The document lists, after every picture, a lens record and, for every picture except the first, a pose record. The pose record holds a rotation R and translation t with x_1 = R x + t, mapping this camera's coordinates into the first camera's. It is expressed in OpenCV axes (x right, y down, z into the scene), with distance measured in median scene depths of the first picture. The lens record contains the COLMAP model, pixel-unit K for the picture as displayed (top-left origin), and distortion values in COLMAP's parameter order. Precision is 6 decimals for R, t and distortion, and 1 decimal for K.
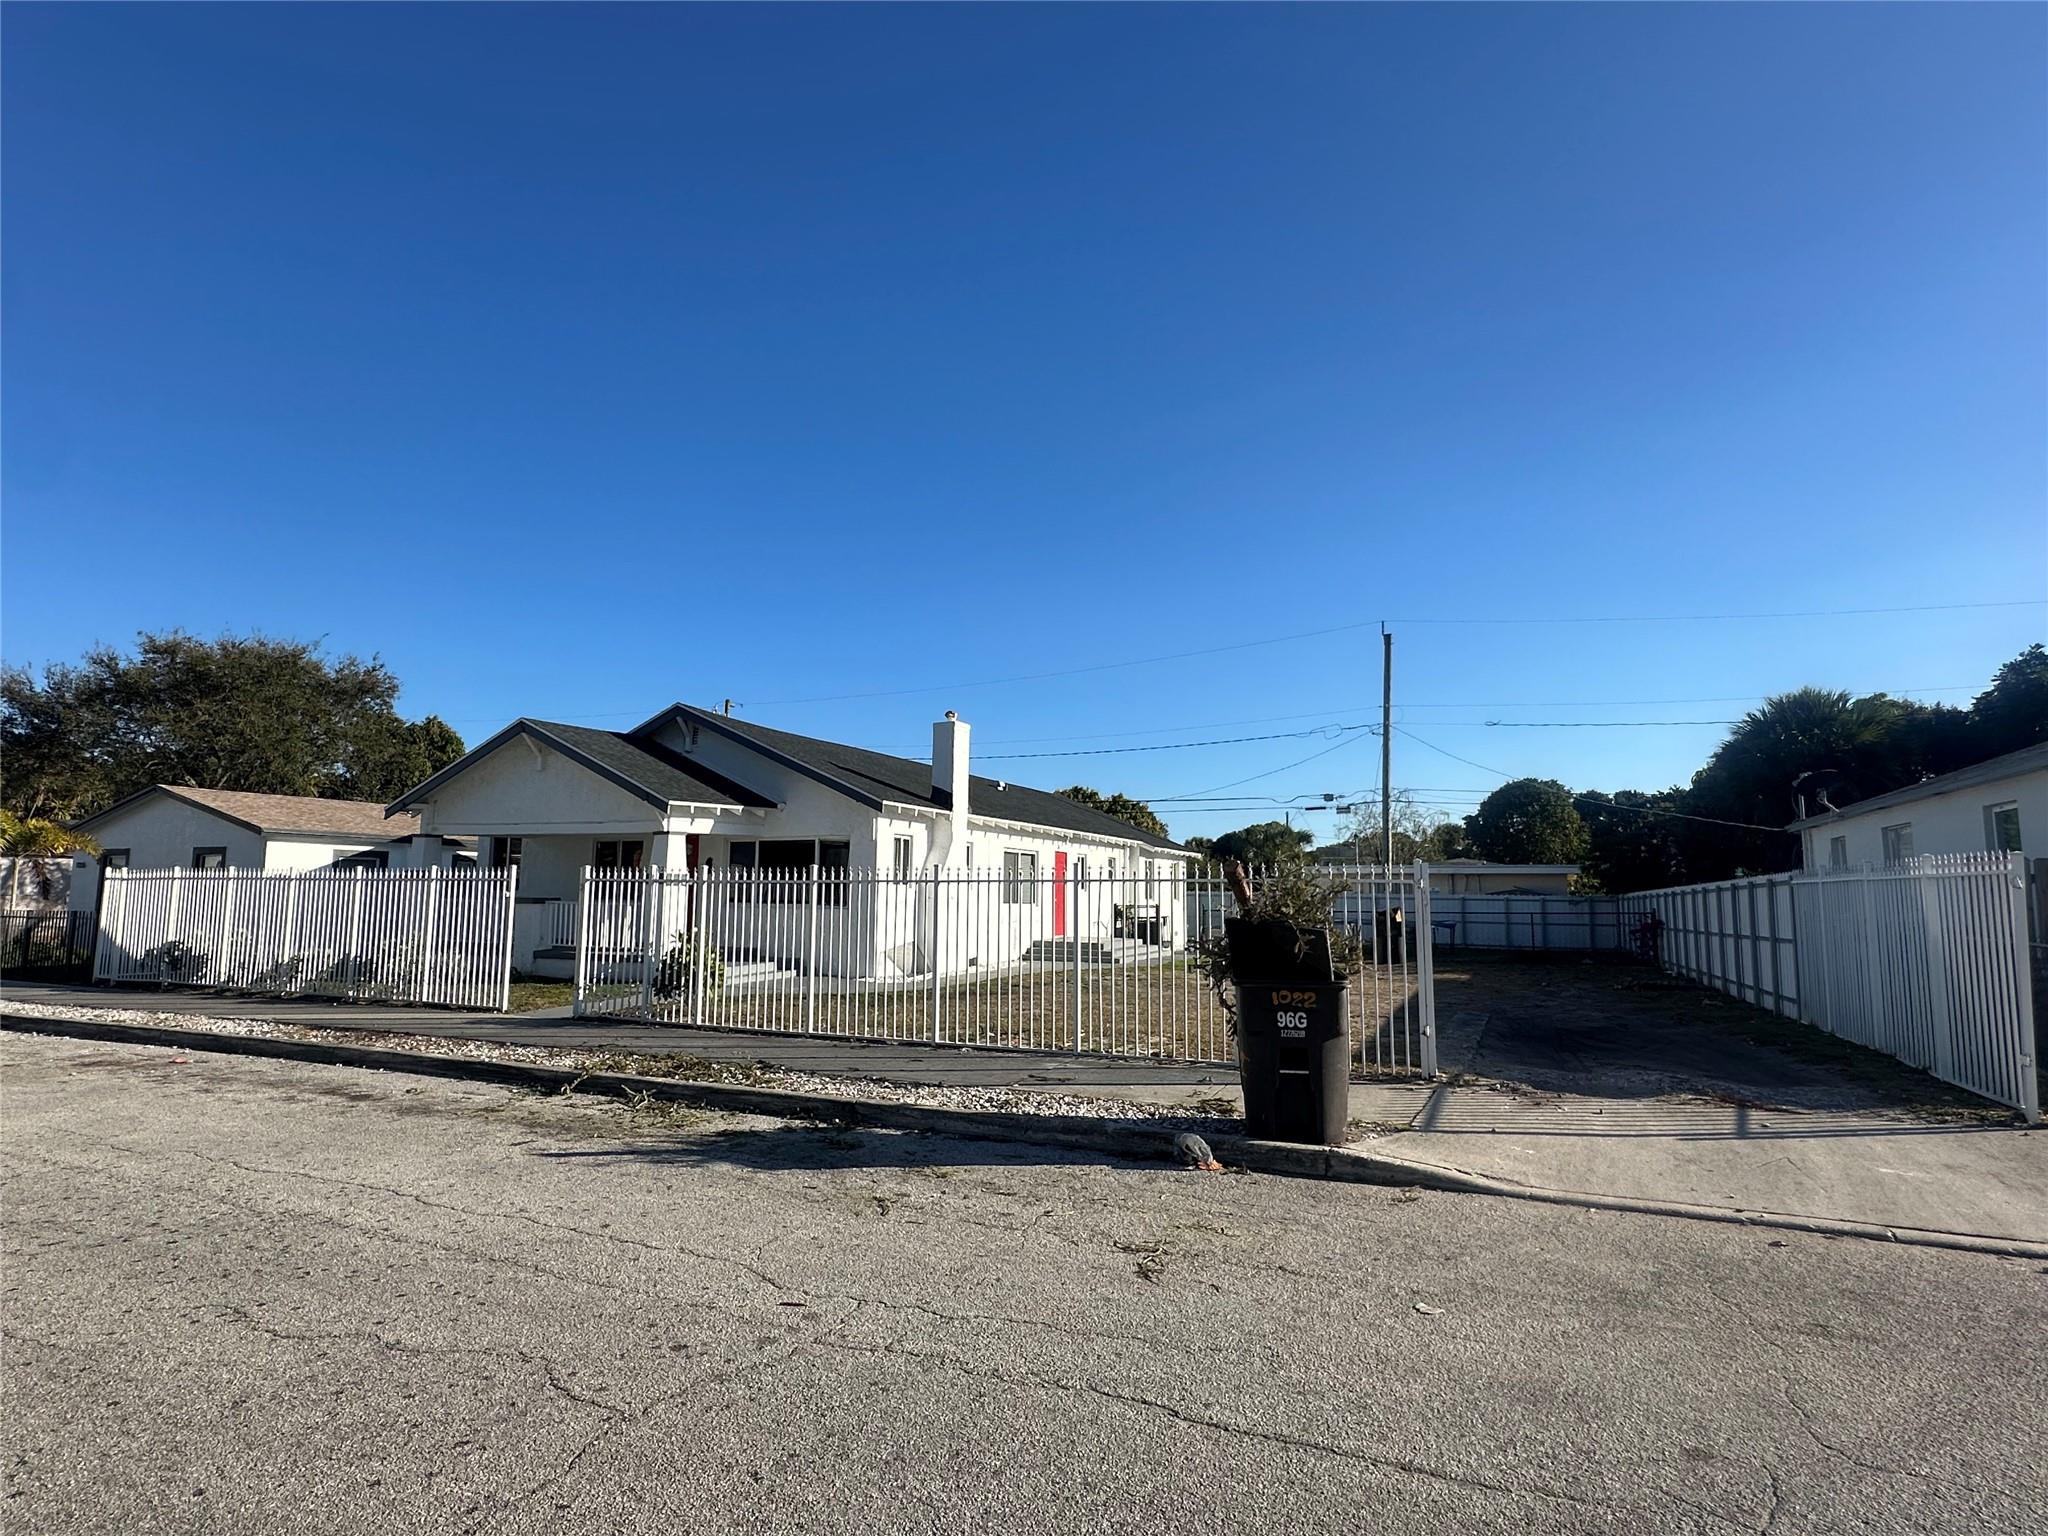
lens RADIAL K [[1071.9, 0, 1018.7], [0, 1071.9, 782.7], [0, 0, 1]] dist [-0.004697, 0.000141]
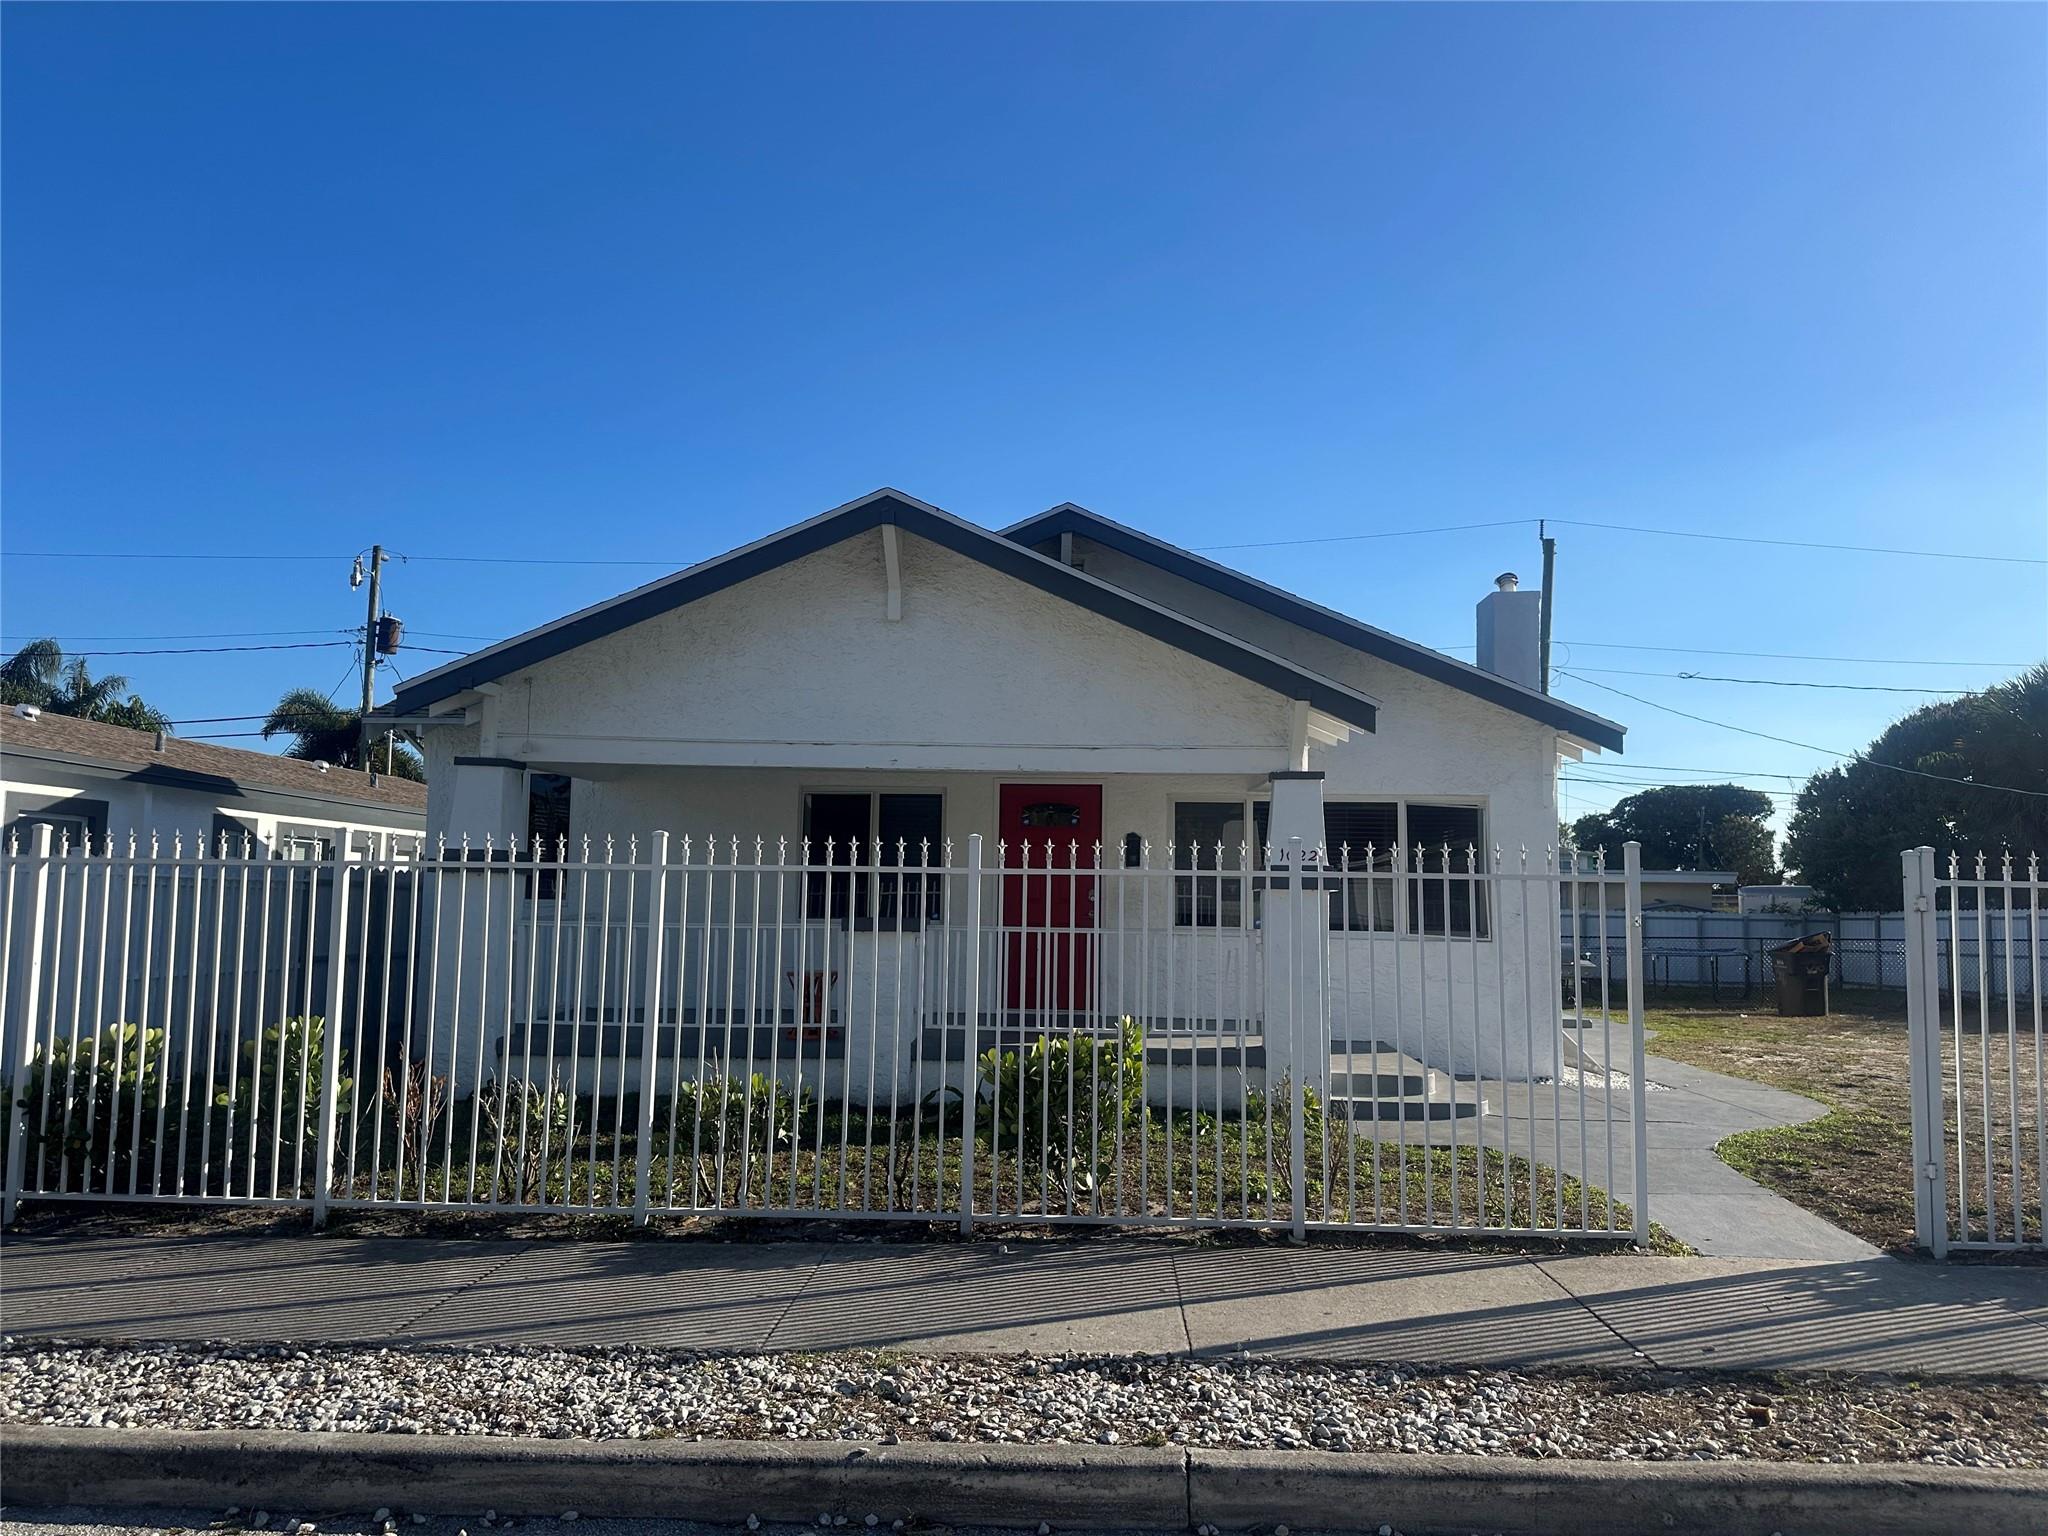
lens RADIAL K [[1459.2, 0, 1024.0], [0, 1459.2, 768.0], [0, 0, 1]] dist [0.002142, -0.002369]
pose [[0.919586, 0.042159, 0.390621, -0.505064], [-0.046794, 0.998902, 0.002351, 0.035949], [-0.390092, -0.020441, 0.920549, 0.368222]]
